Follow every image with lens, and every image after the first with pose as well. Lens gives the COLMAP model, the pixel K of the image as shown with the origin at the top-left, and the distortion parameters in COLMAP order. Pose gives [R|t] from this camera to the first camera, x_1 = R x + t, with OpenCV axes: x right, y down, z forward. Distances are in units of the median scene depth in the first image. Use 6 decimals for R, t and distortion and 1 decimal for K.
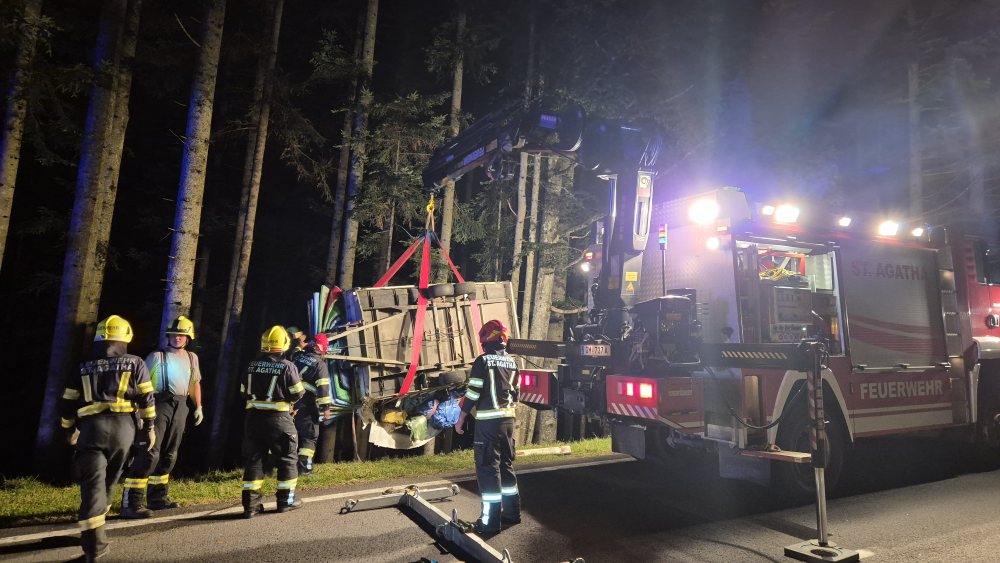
lens RADIAL K [[675.6, 0, 501.5], [0, 675.6, 255.5], [0, 0, 1]] dist [0.147990, -0.085068]
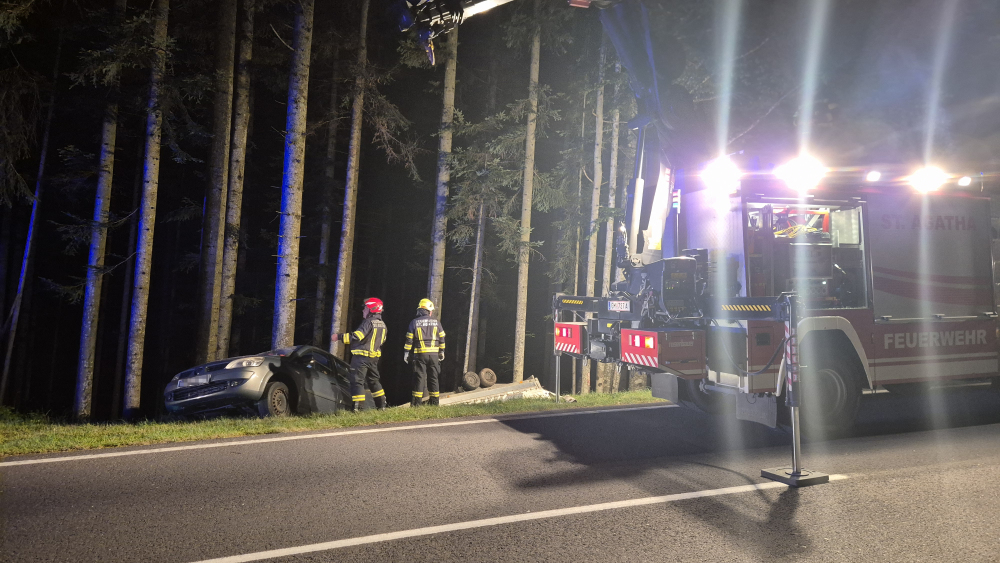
lens RADIAL K [[675.6, 0, 501.5], [0, 675.6, 255.5], [0, 0, 1]] dist [0.147990, -0.085068]
pose [[0.983386, -0.034348, -0.178249, 0.092601], [0.043337, 0.997964, 0.046785, -0.003098], [0.176280, -0.053732, 0.982873, -0.067482]]
